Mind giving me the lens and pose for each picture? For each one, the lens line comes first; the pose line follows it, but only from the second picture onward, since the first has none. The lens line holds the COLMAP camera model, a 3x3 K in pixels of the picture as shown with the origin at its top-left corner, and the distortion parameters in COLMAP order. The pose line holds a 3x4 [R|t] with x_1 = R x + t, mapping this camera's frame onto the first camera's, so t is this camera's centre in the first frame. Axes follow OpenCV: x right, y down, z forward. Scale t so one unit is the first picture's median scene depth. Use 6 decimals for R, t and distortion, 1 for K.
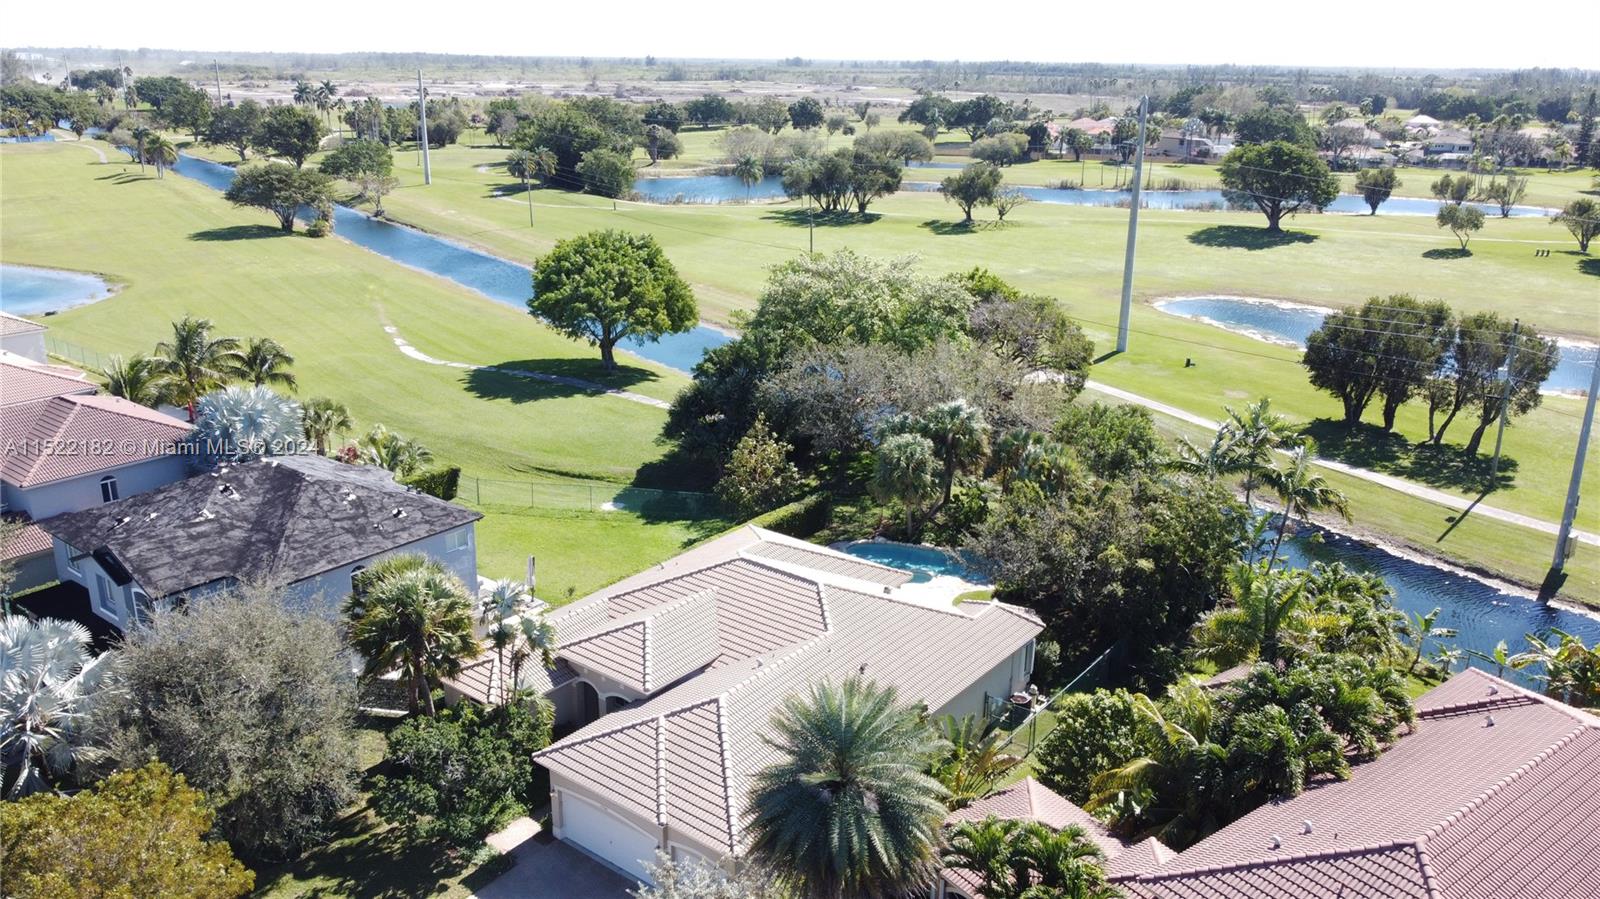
lens RADIAL K [[1224.8, 0, 795.0], [0, 1224.8, 440.7], [0, 0, 1]] dist [0.002404, -0.003219]
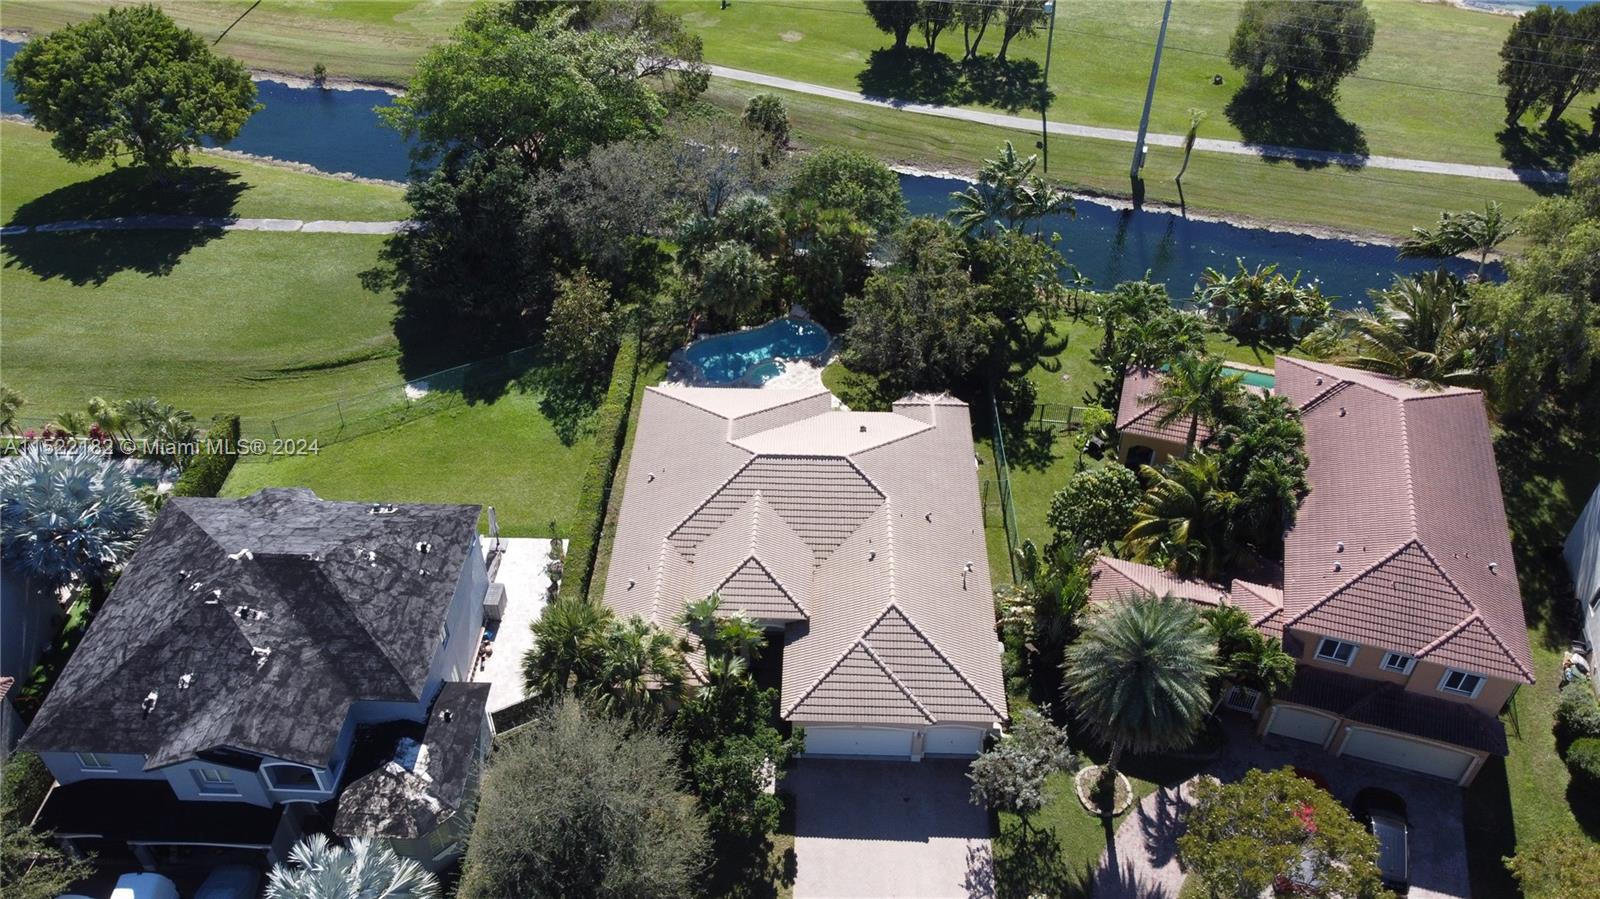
lens RADIAL K [[1224.8, 0, 791.8], [0, 1224.8, 438.3], [0, 0, 1]] dist [0.002404, -0.003219]
pose [[0.803939, -0.394651, 0.444897, -0.280772], [0.183799, 0.876344, 0.445241, -0.224923], [-0.565598, -0.276175, 0.777063, 0.069736]]
